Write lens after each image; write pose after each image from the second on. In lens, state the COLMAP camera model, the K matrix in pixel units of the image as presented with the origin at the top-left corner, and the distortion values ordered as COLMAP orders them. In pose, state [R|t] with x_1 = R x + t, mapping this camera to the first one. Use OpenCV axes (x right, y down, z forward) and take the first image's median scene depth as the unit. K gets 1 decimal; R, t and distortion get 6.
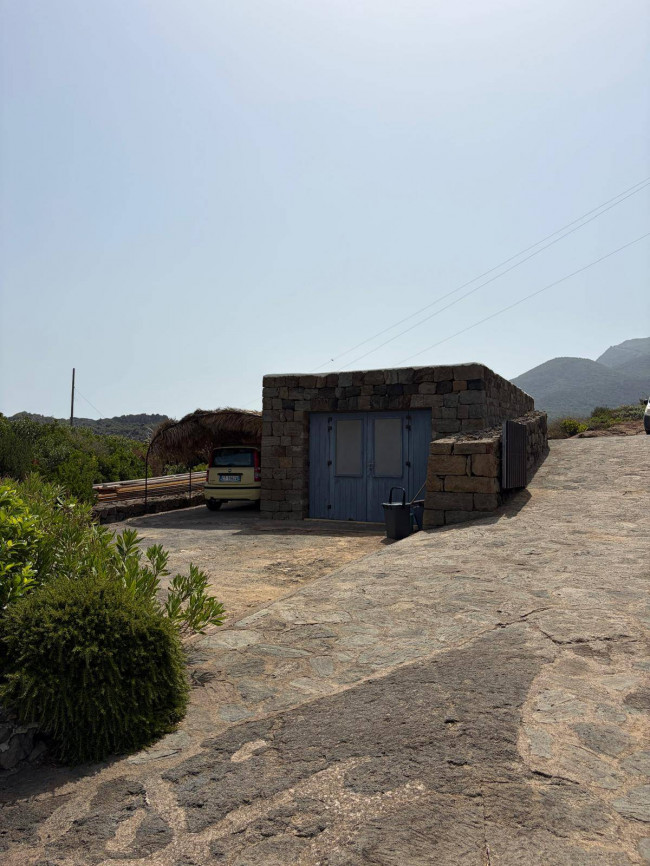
lens RADIAL K [[664.6, 0, 325.0], [0, 664.6, 433.0], [0, 0, 1]] dist [0.048457, -0.061194]
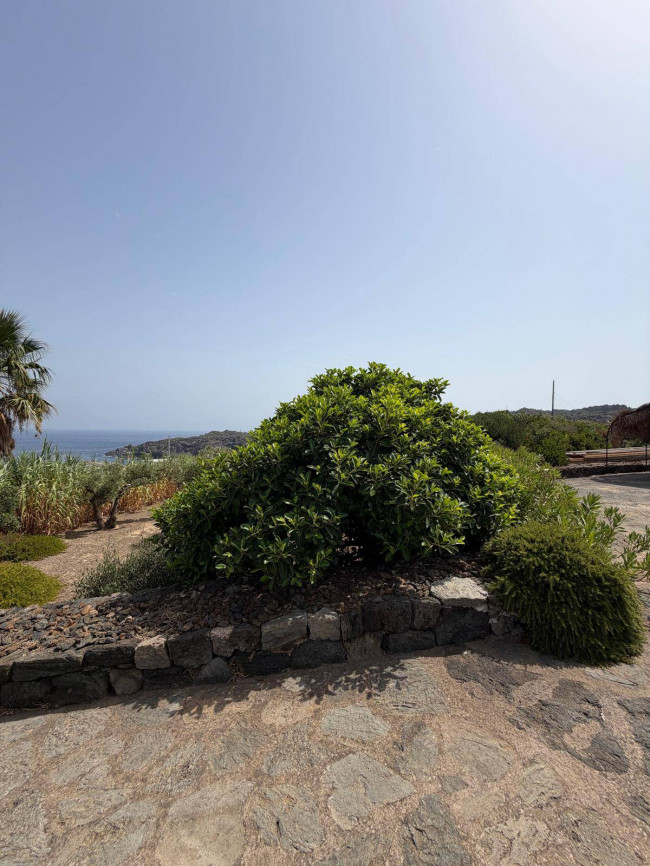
lens RADIAL K [[349.3, 0, 323.5], [0, 349.3, 430.5], [0, 0, 1]] dist [0.000180, 0.000186]
pose [[0.584818, -0.002521, -0.811161, -0.017817], [0.026925, 0.999504, 0.016305, -0.010053], [0.810718, -0.031376, 0.584596, 0.100519]]
